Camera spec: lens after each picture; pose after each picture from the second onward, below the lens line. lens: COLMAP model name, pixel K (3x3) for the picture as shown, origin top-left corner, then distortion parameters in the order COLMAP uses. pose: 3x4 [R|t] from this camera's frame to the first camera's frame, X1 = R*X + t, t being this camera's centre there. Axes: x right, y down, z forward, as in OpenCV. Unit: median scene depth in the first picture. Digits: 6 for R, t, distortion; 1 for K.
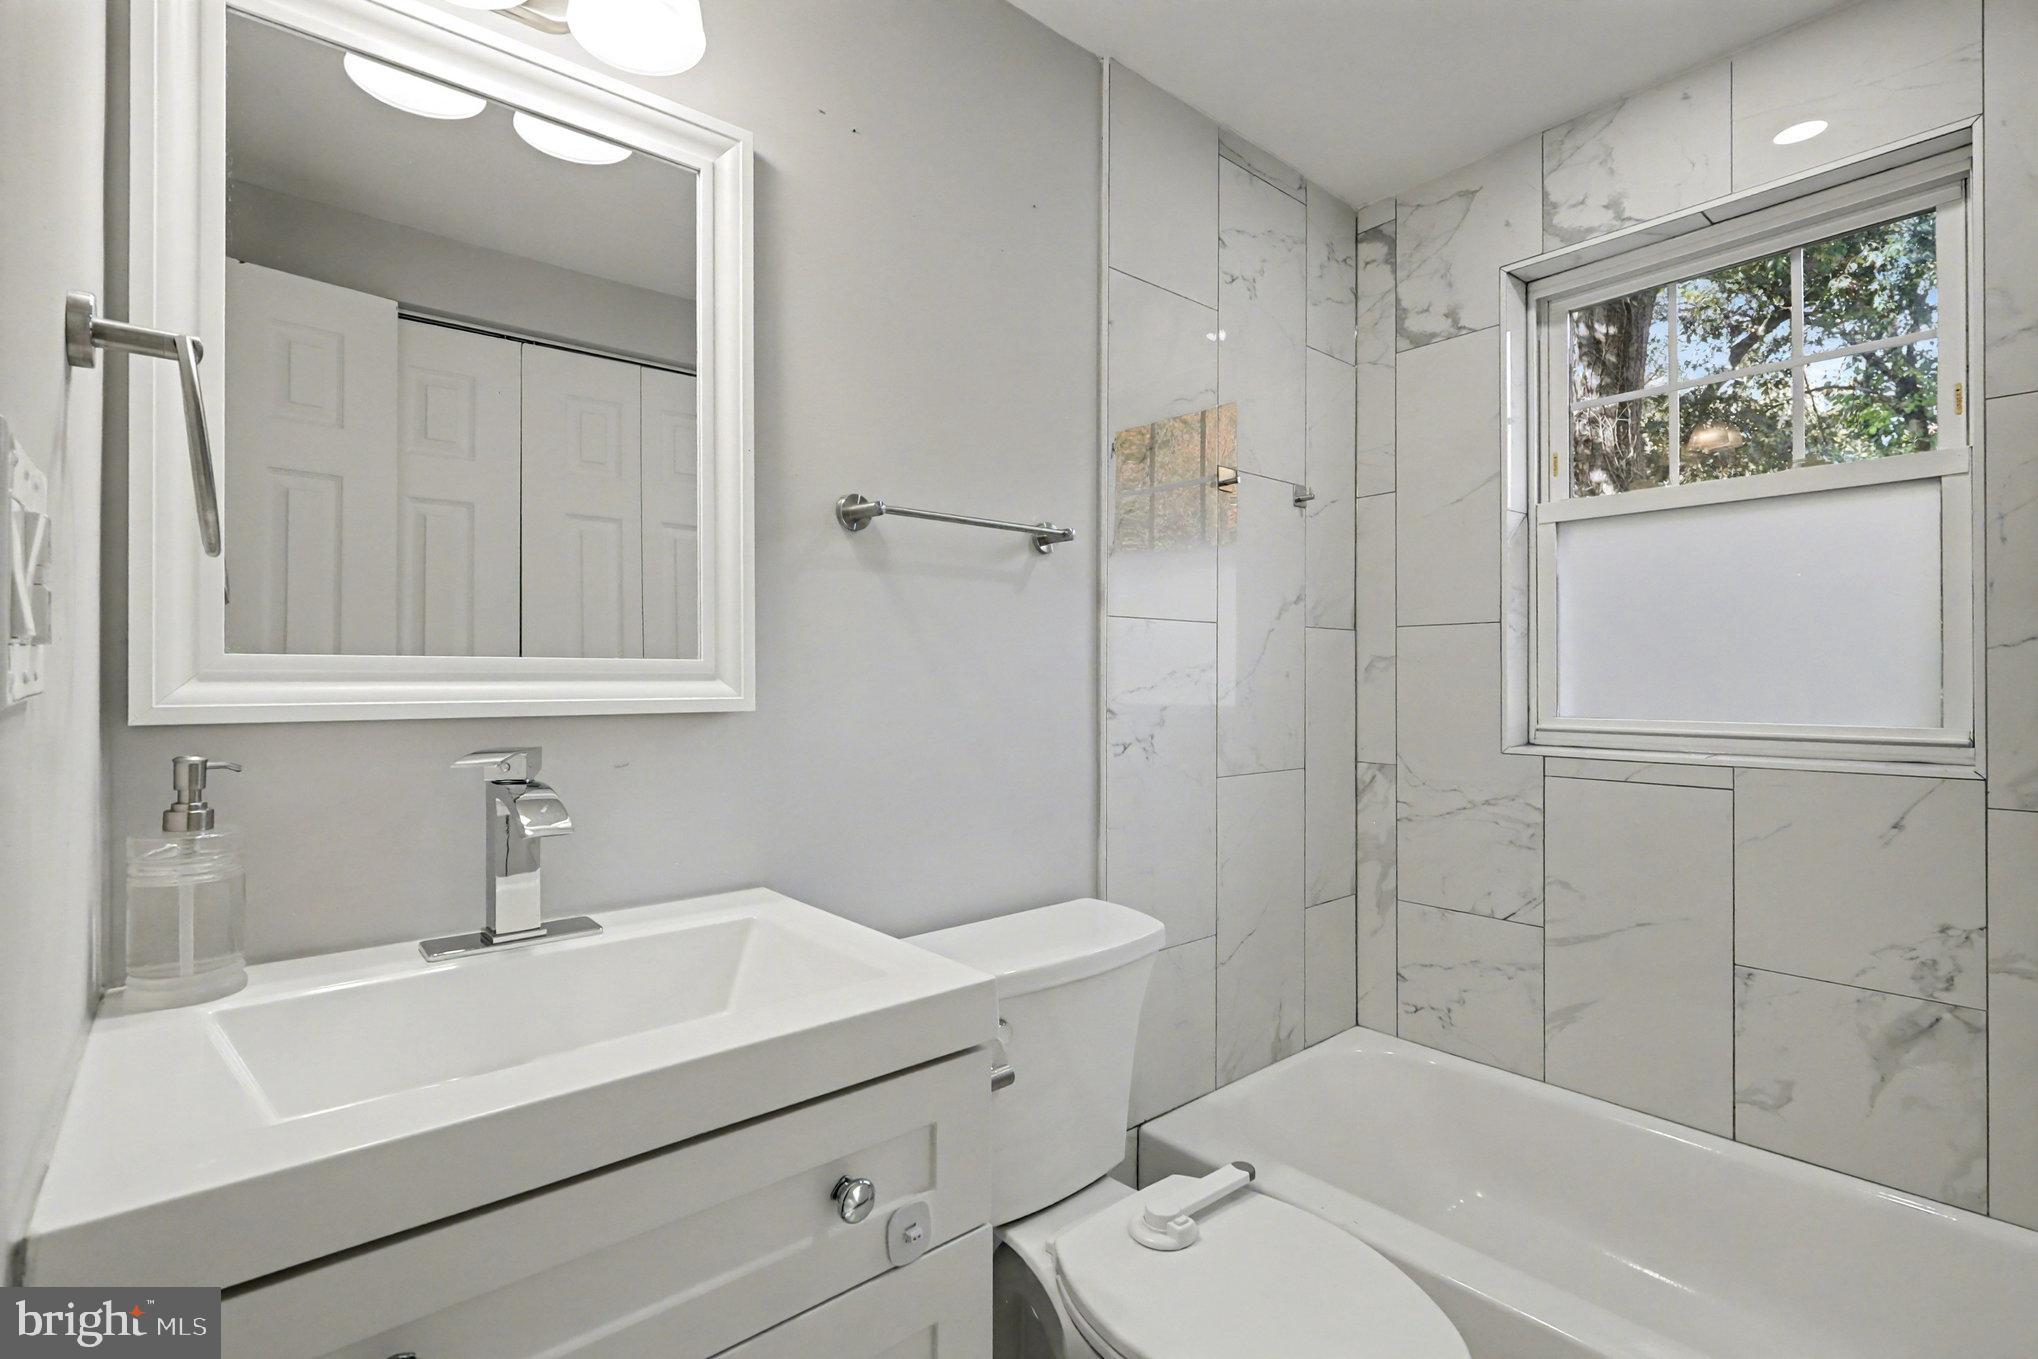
lens RADIAL K [[935.8, 0, 1019.0], [0, 935.8, 679.5], [0, 0, 1]] dist [-0.003378, -0.000787]
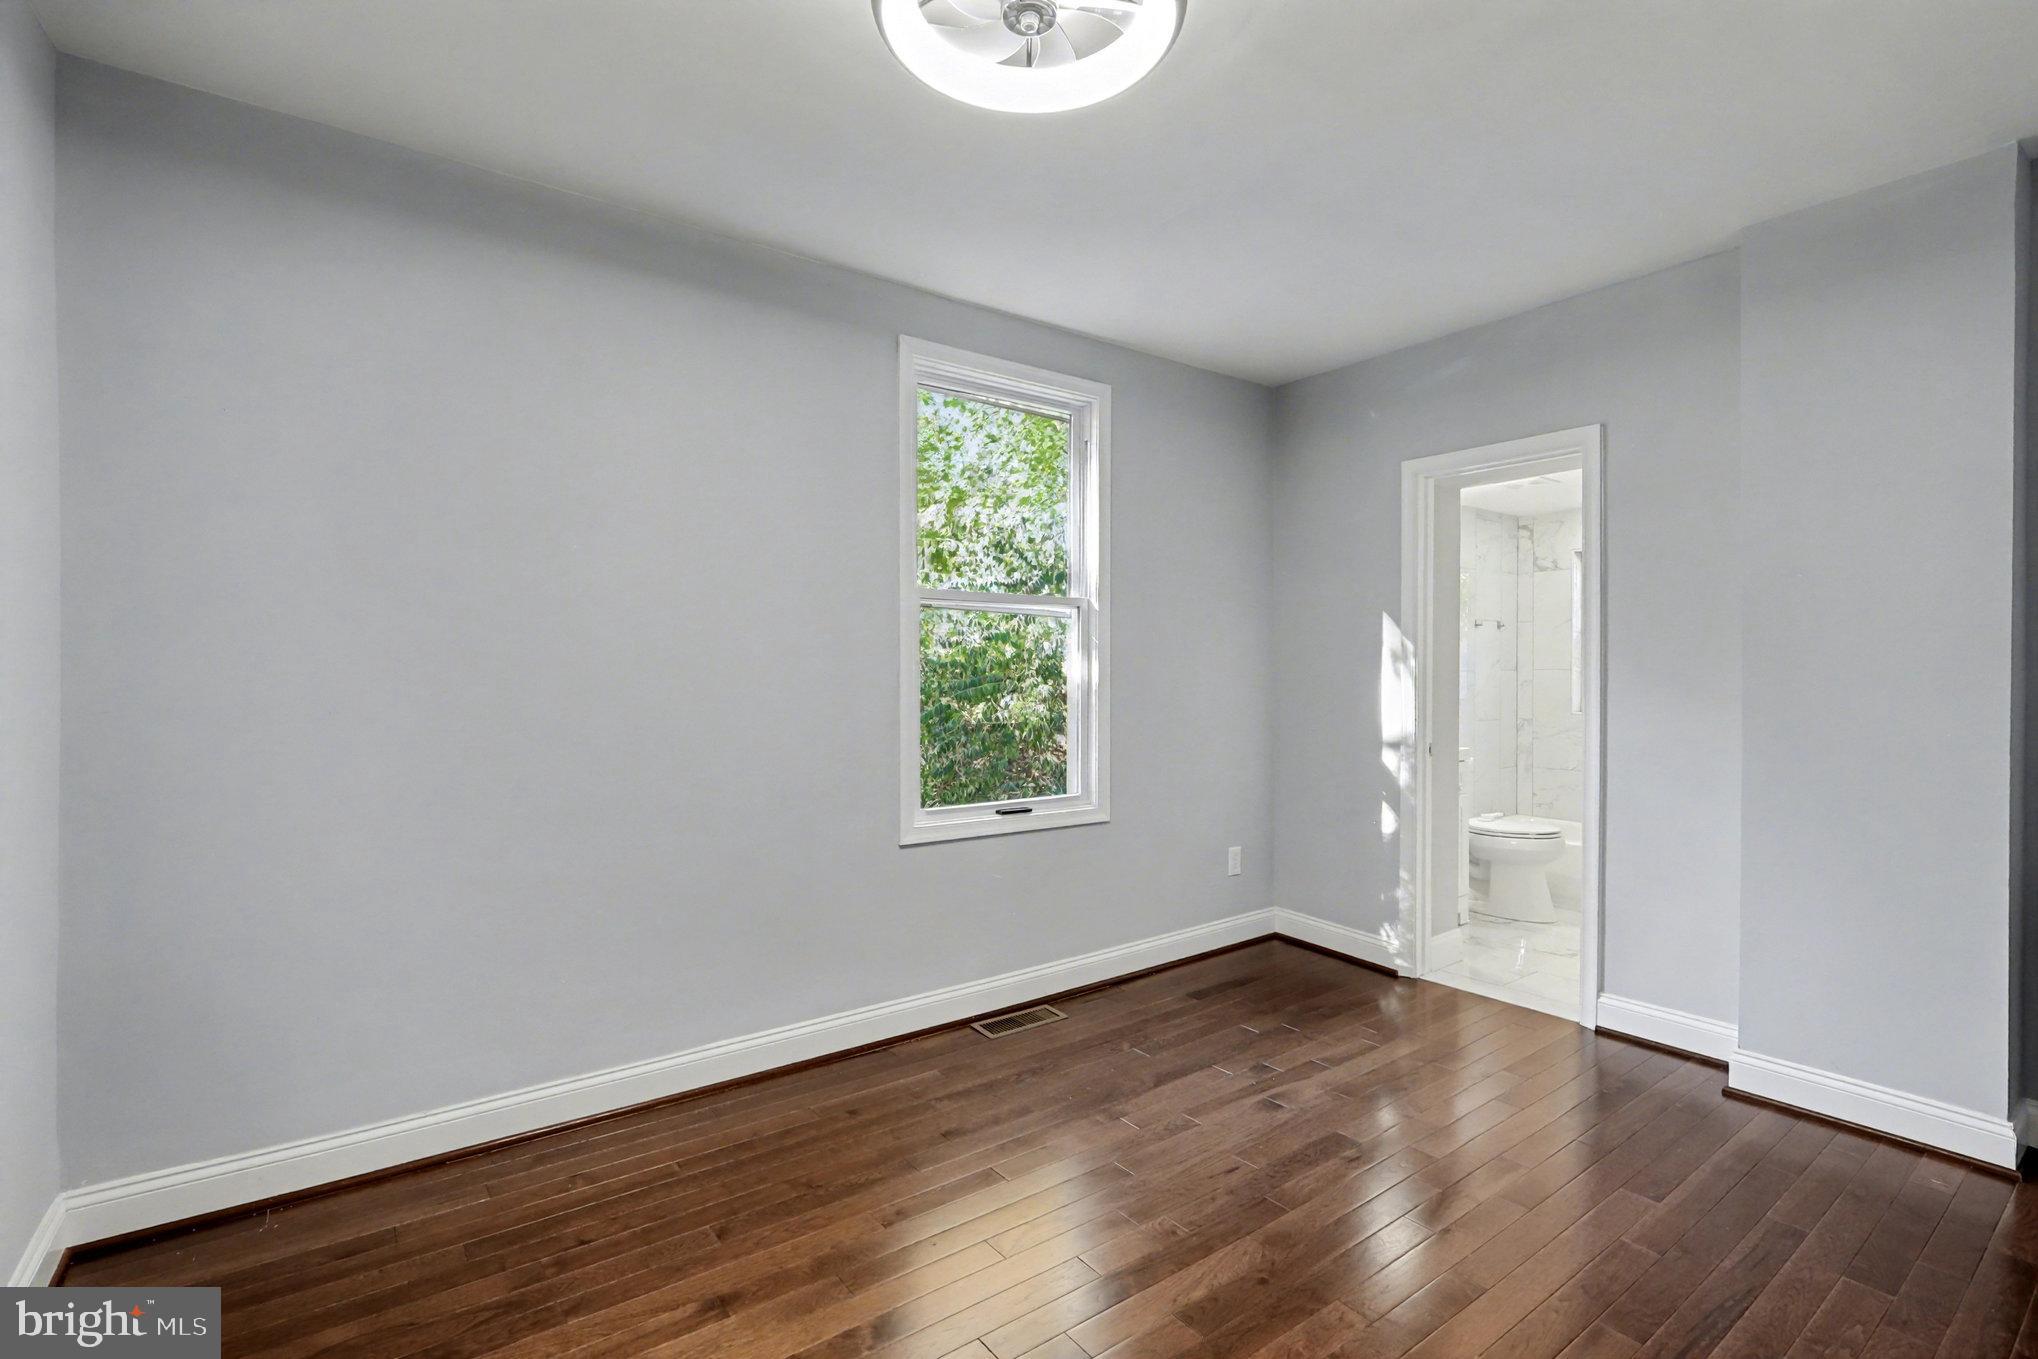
lens RADIAL K [[935.8, 0, 1019.0], [0, 935.8, 679.5], [0, 0, 1]] dist [-0.003378, -0.000787]
pose [[0.997607, 0.000735, -0.069131, -0.937891], [-0.000499, 0.999994, 0.003432, -0.035830], [0.069133, -0.003389, 0.997602, -1.897660]]
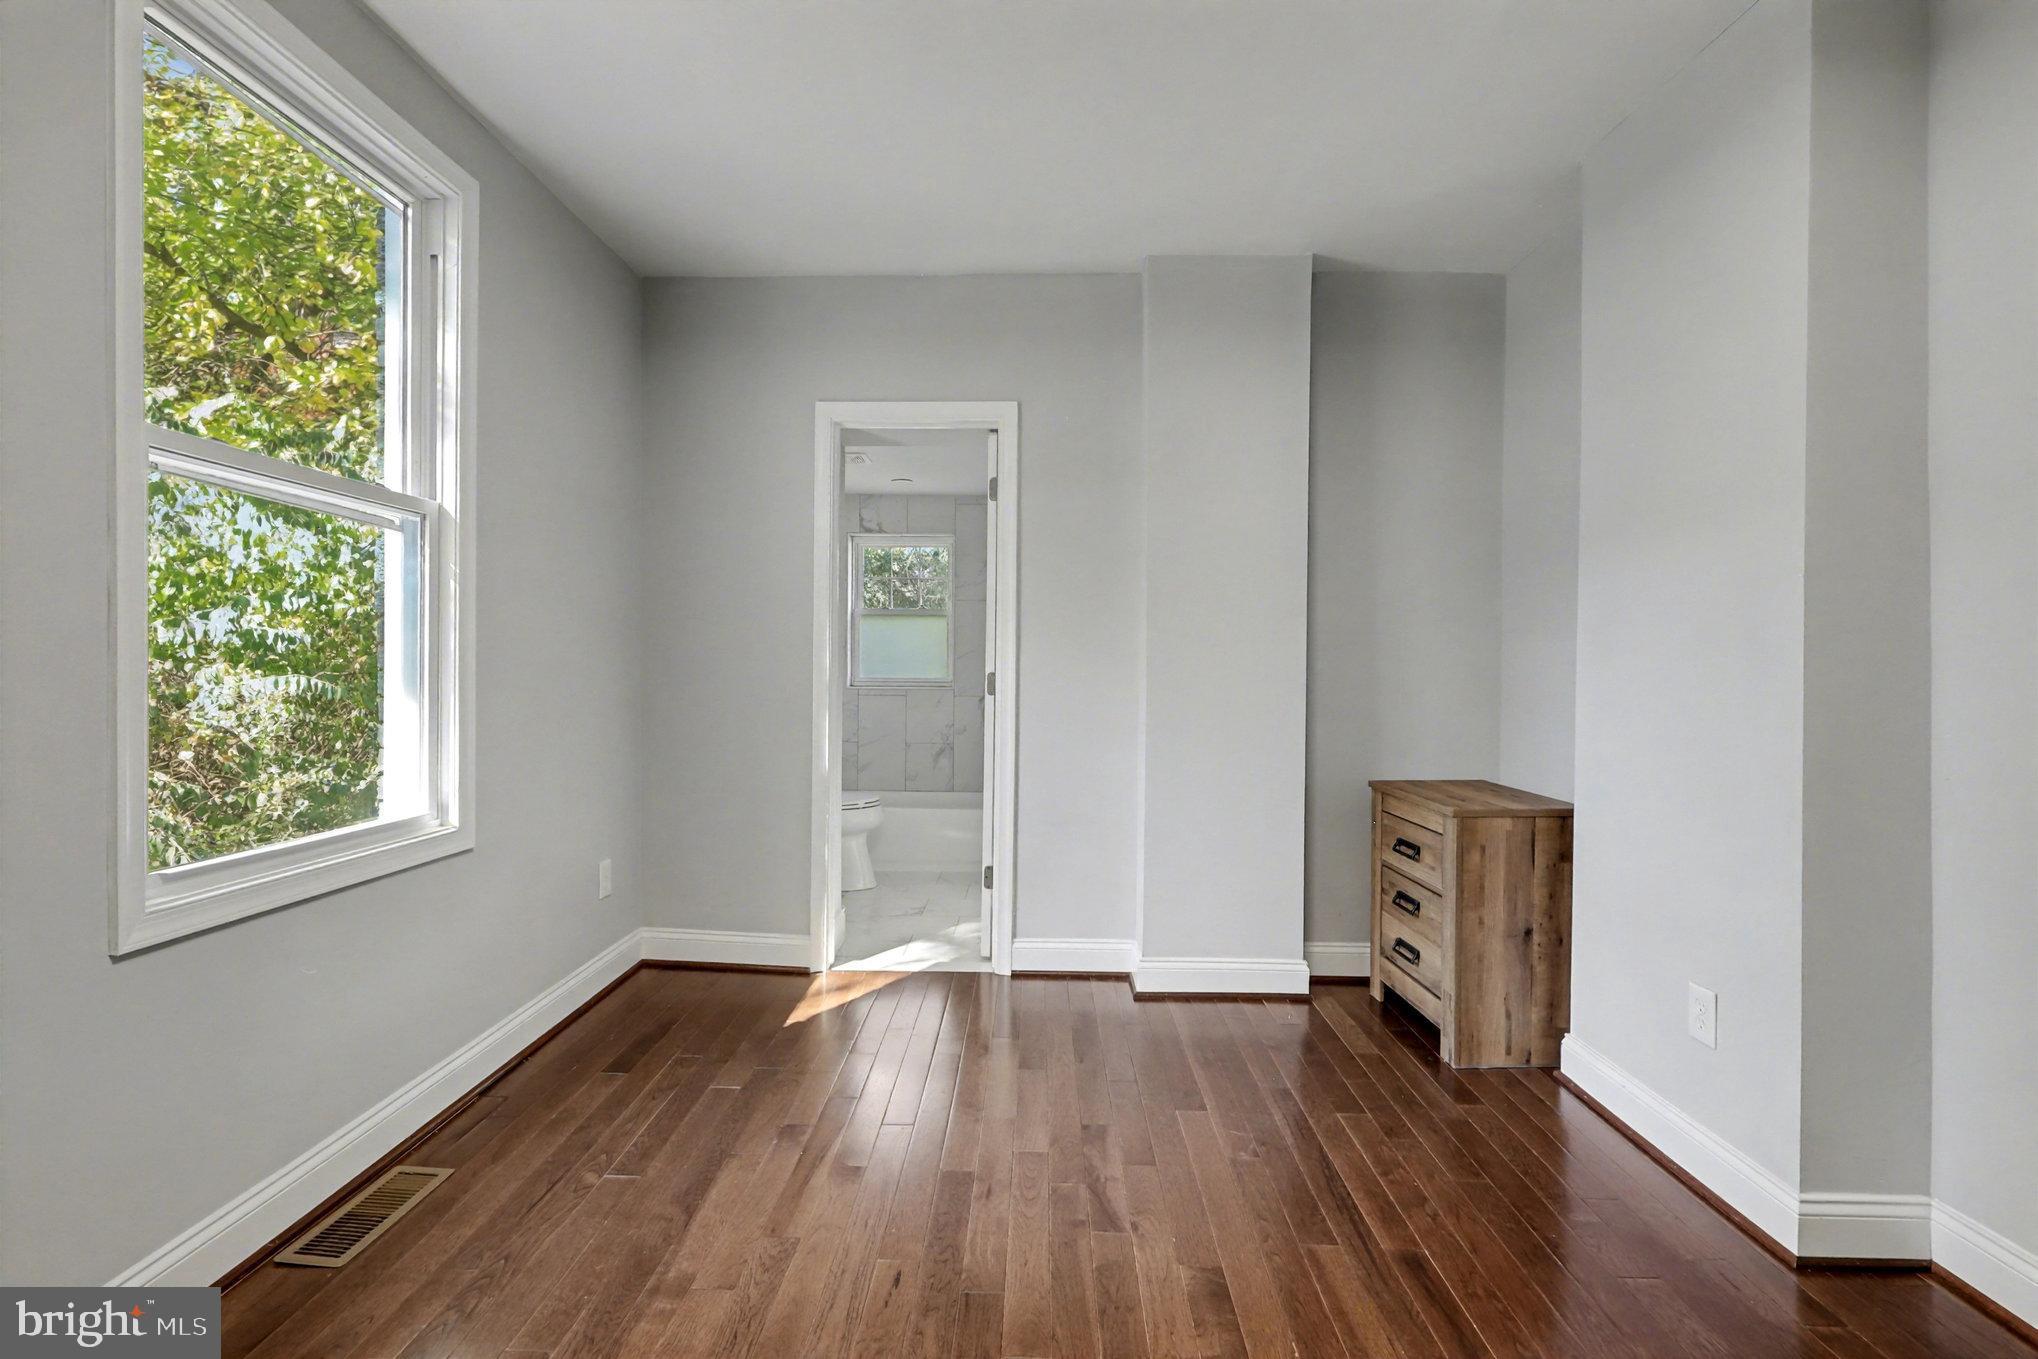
lens RADIAL K [[935.8, 0, 1019.0], [0, 935.8, 679.5], [0, 0, 1]] dist [-0.003378, -0.000787]
pose [[0.670913, -0.004417, 0.741523, -1.294303], [-0.002093, 0.999967, 0.007850, 0.017943], [-0.741533, -0.006819, 0.670881, -1.400716]]
